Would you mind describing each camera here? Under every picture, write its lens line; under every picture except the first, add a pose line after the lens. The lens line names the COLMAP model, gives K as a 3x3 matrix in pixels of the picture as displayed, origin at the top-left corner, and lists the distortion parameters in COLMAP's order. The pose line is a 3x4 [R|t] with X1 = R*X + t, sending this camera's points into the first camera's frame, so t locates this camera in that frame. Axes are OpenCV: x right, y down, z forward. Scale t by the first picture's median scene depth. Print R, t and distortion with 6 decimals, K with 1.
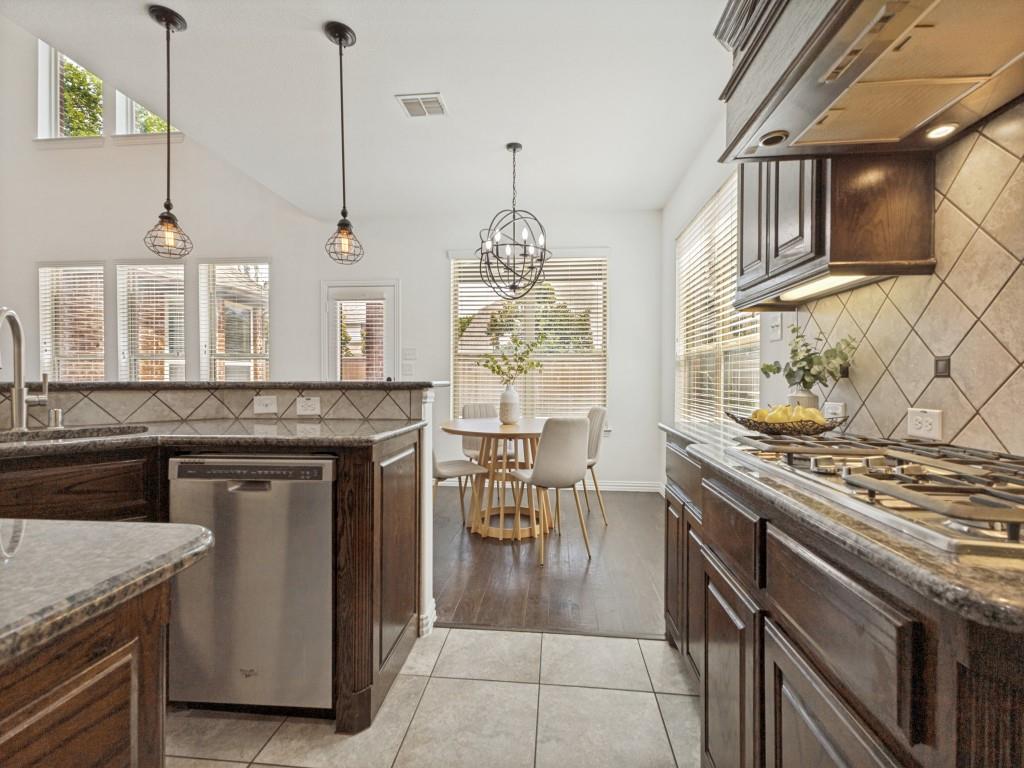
lens RADIAL K [[440.0, 0, 511.2], [0, 440.0, 383.7], [0, 0, 1]] dist [0.001914, -0.000546]
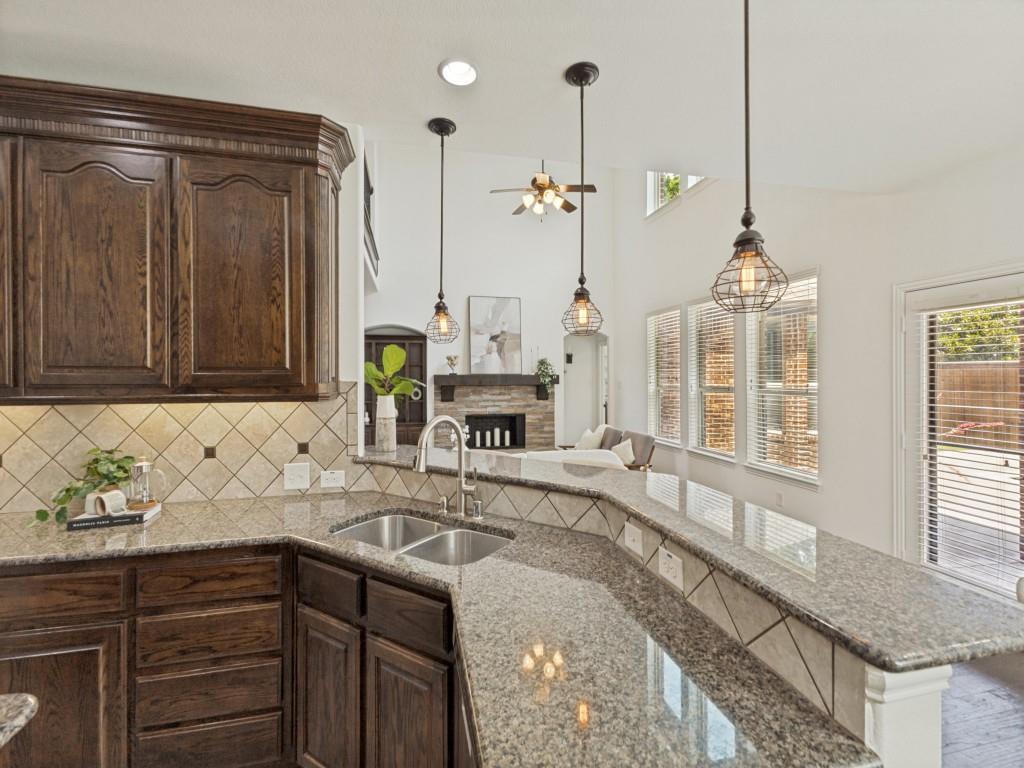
lens RADIAL K [[440.0, 0, 506.6], [0, 440.0, 383.9], [0, 0, 1]] dist [0.001914, -0.000546]
pose [[0.296312, 0.010768, -0.955030, 0.046059], [-0.006681, 0.999935, 0.009201, -0.205420], [0.955068, 0.003654, 0.296365, 0.607992]]
